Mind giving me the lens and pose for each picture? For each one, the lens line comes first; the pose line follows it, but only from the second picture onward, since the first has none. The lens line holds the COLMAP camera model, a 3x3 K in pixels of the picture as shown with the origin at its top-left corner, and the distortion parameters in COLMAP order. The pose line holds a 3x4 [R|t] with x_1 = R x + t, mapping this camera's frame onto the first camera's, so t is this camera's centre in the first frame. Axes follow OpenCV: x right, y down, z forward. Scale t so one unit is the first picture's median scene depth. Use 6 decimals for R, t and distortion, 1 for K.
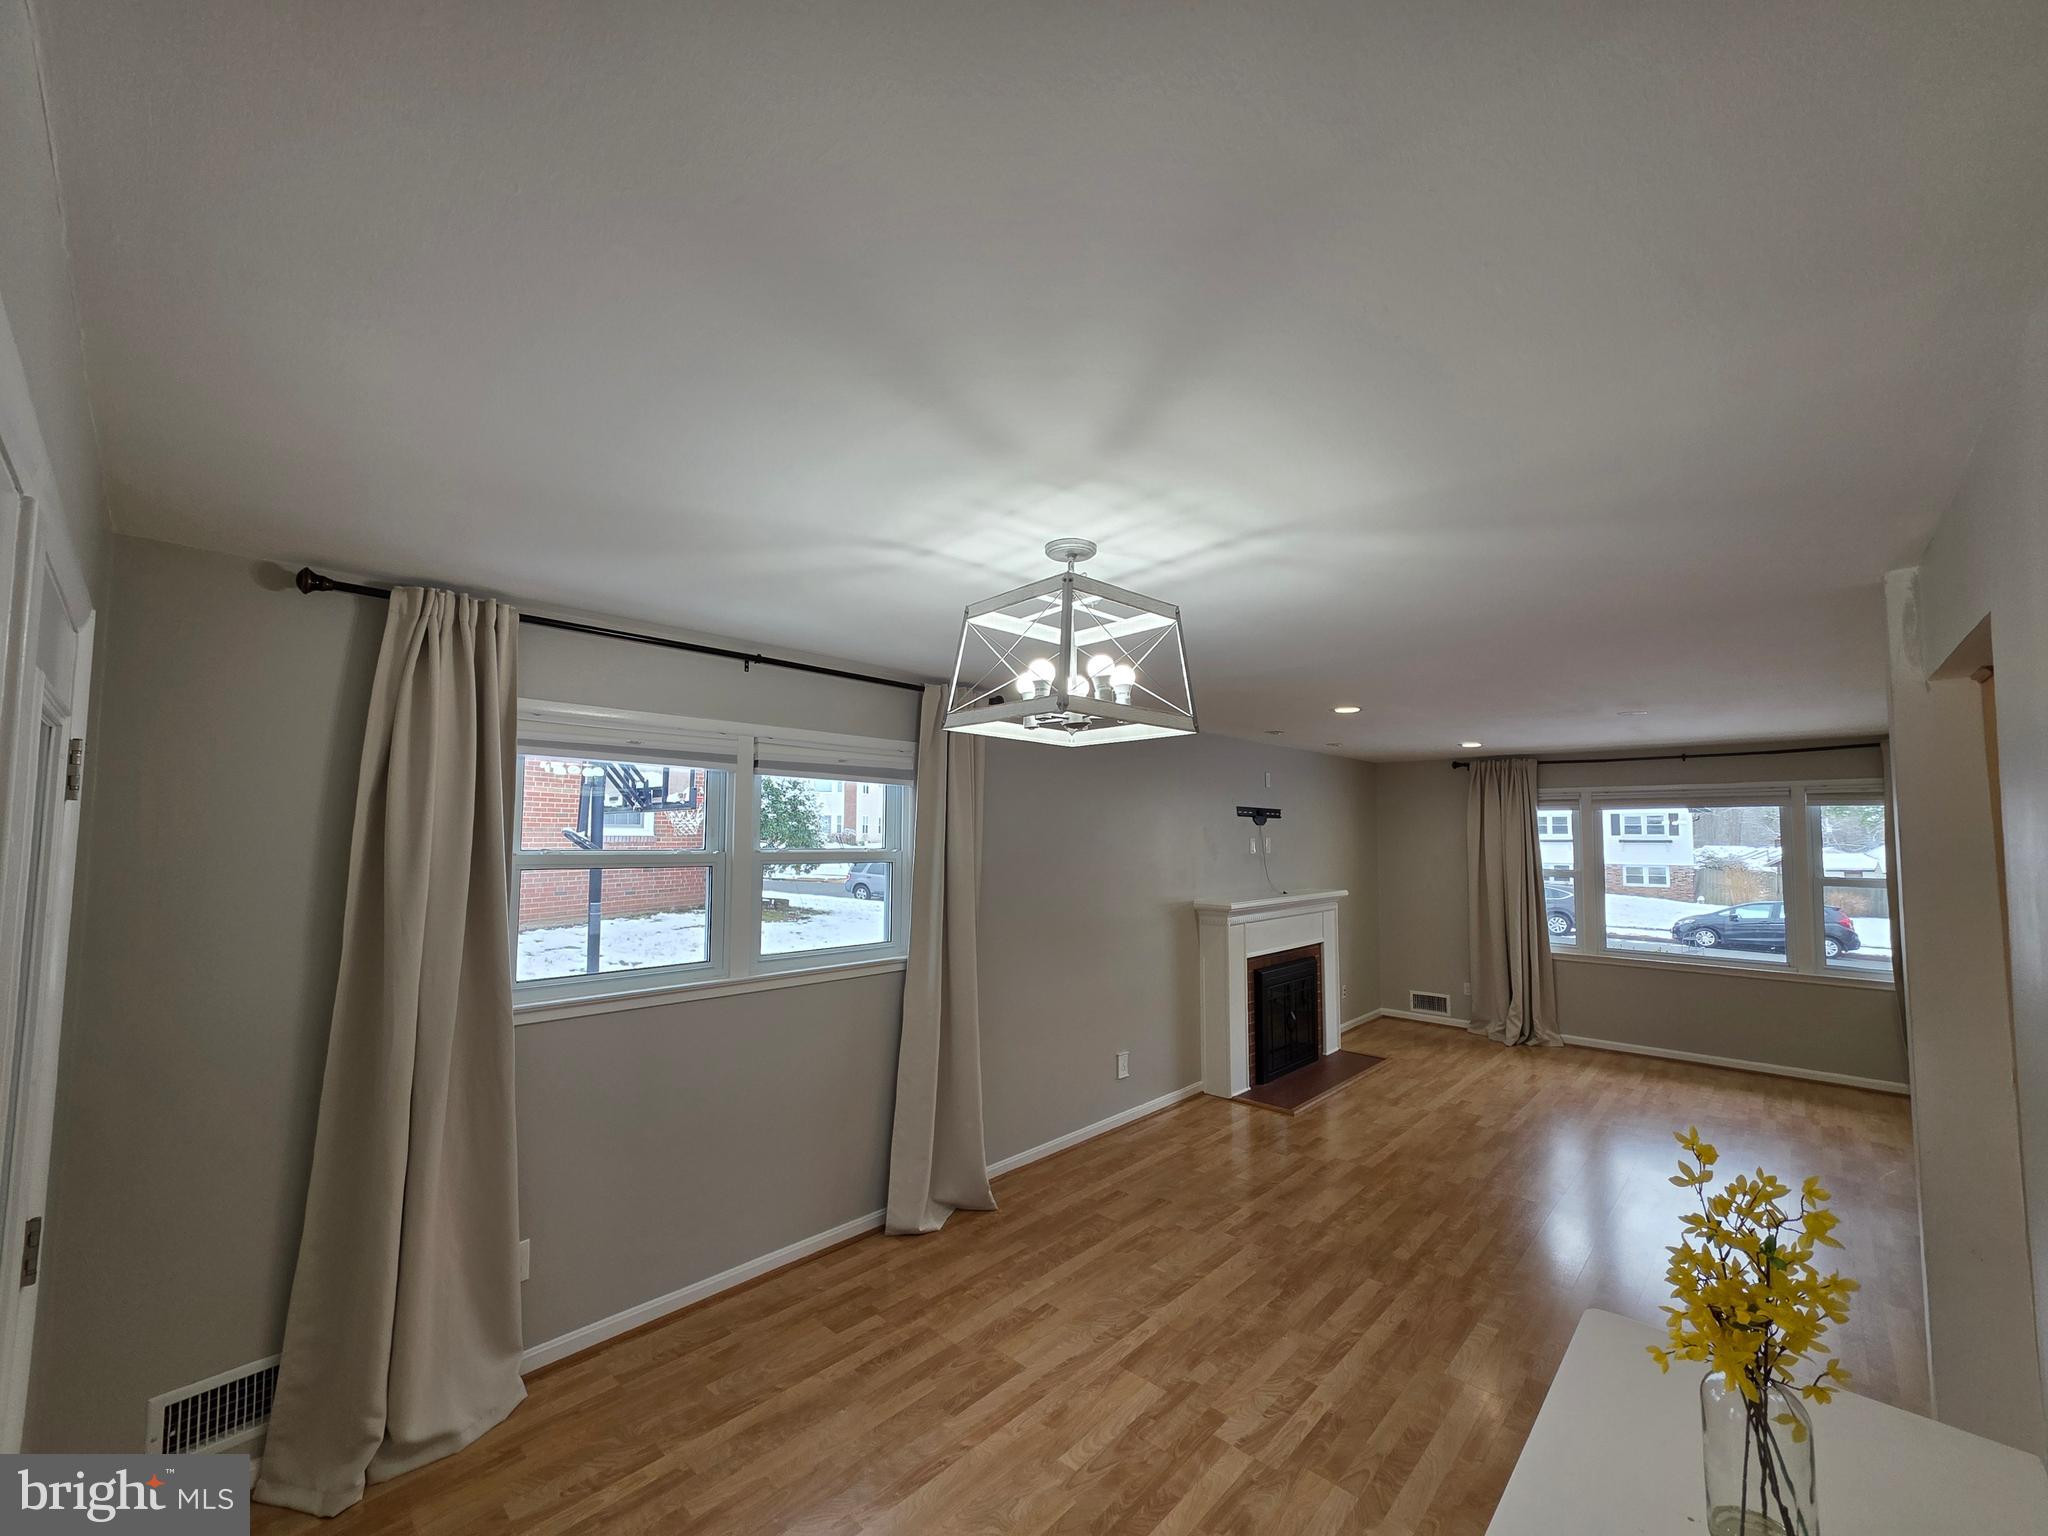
lens RADIAL K [[815.4, 0, 1008.5], [0, 815.4, 788.7], [0, 0, 1]] dist [0.000066, 0.000296]
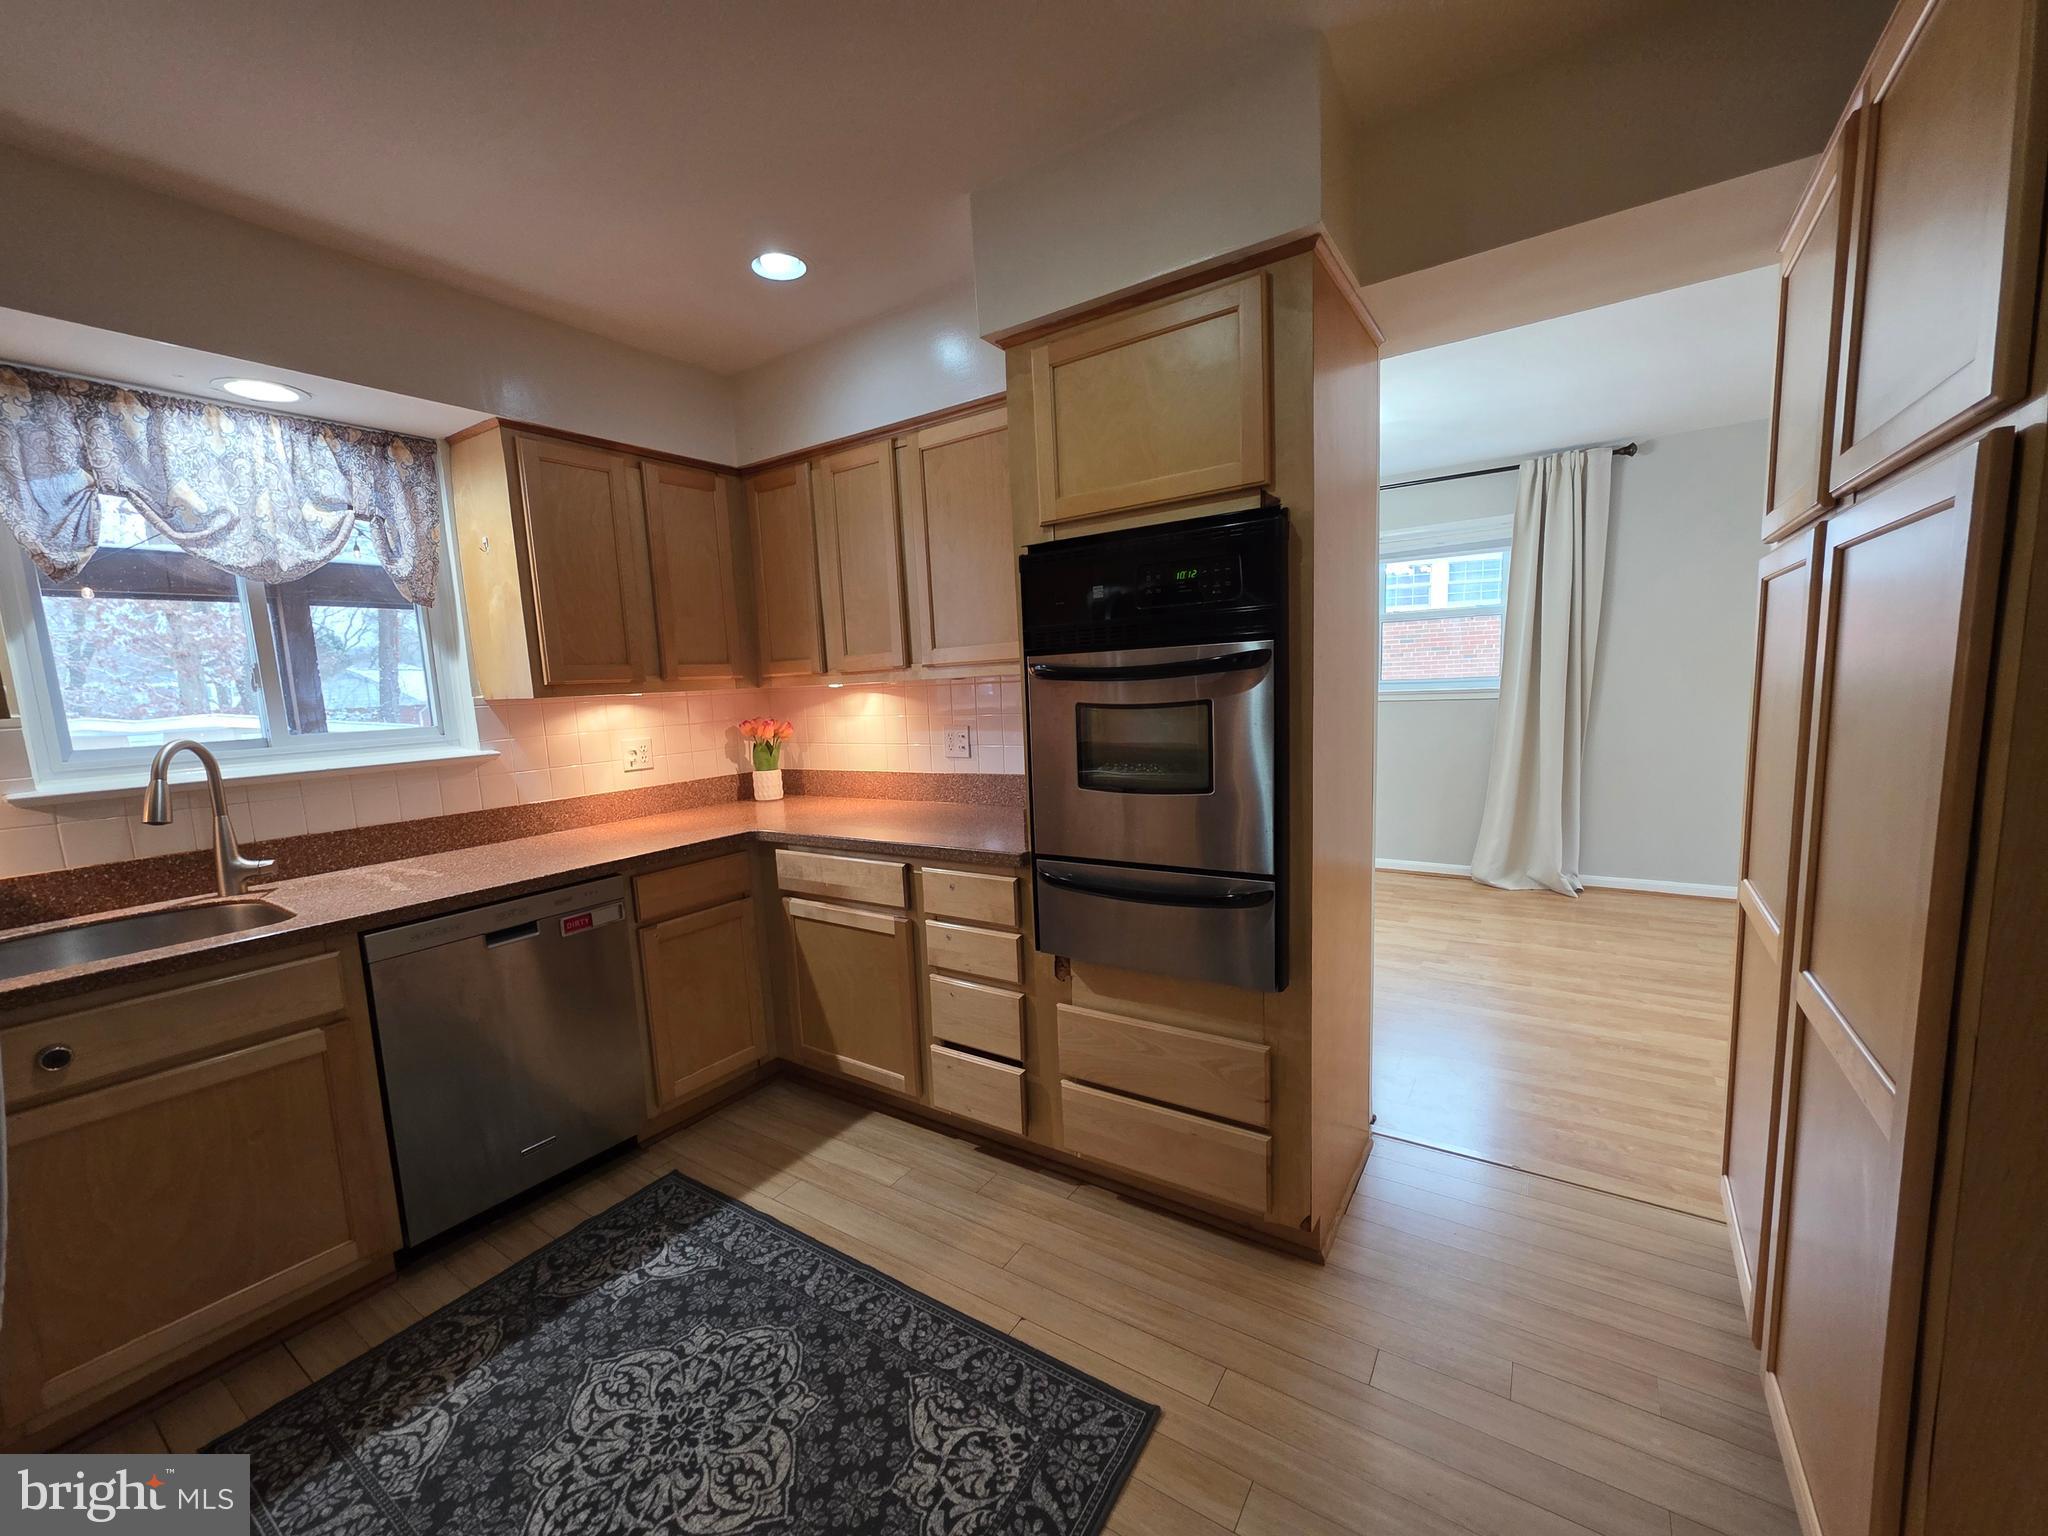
lens RADIAL K [[819.6, 0, 998.9], [0, 819.6, 784.1], [0, 0, 1]] dist [-0.000838, 0.000368]
pose [[0.162863, 0.113858, -0.980057, 1.382038], [0.109511, 0.985096, 0.132642, 0.128963], [0.980552, -0.128929, 0.147967, 0.002779]]
